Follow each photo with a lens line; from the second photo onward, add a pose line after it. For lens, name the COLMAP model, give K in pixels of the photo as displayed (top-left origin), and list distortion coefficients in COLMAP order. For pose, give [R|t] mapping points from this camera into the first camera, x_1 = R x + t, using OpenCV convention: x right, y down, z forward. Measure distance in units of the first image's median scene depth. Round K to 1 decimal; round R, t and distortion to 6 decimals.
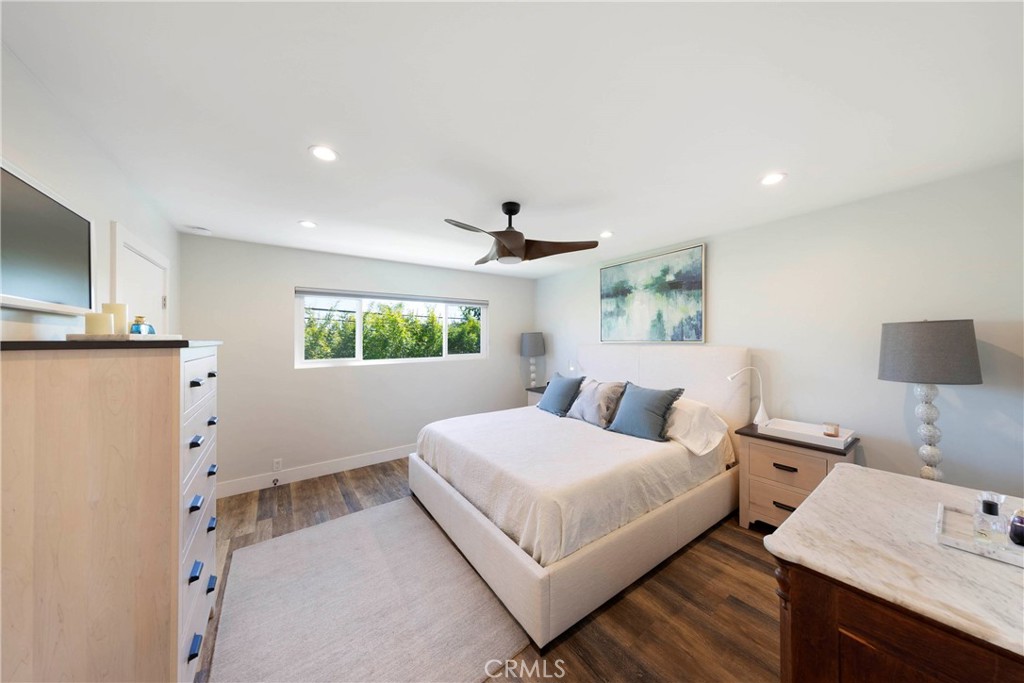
lens RADIAL K [[320.8, 0, 509.6], [0, 320.8, 338.3], [0, 0, 1]] dist [0.008924, -0.001472]
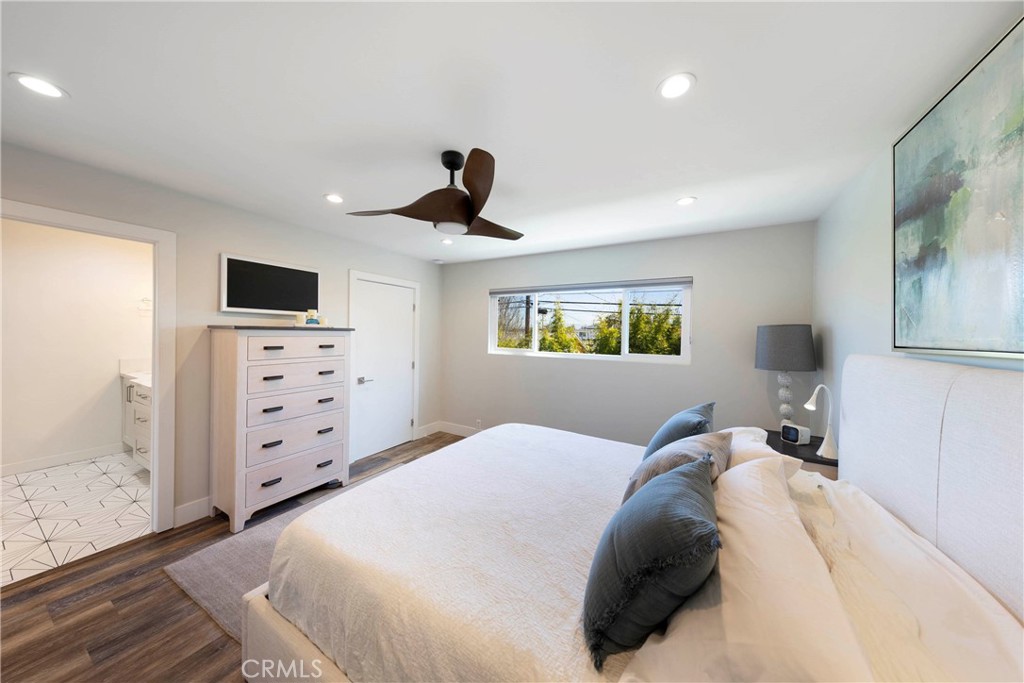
lens RADIAL K [[320.8, 0, 512.3], [0, 320.8, 335.5], [0, 0, 1]] dist [0.008924, -0.001472]
pose [[0.418869, 0.024120, -0.907726, 0.443511], [-0.020308, 0.999646, 0.017191, -0.001135], [0.907820, 0.011234, 0.419211, 0.465170]]
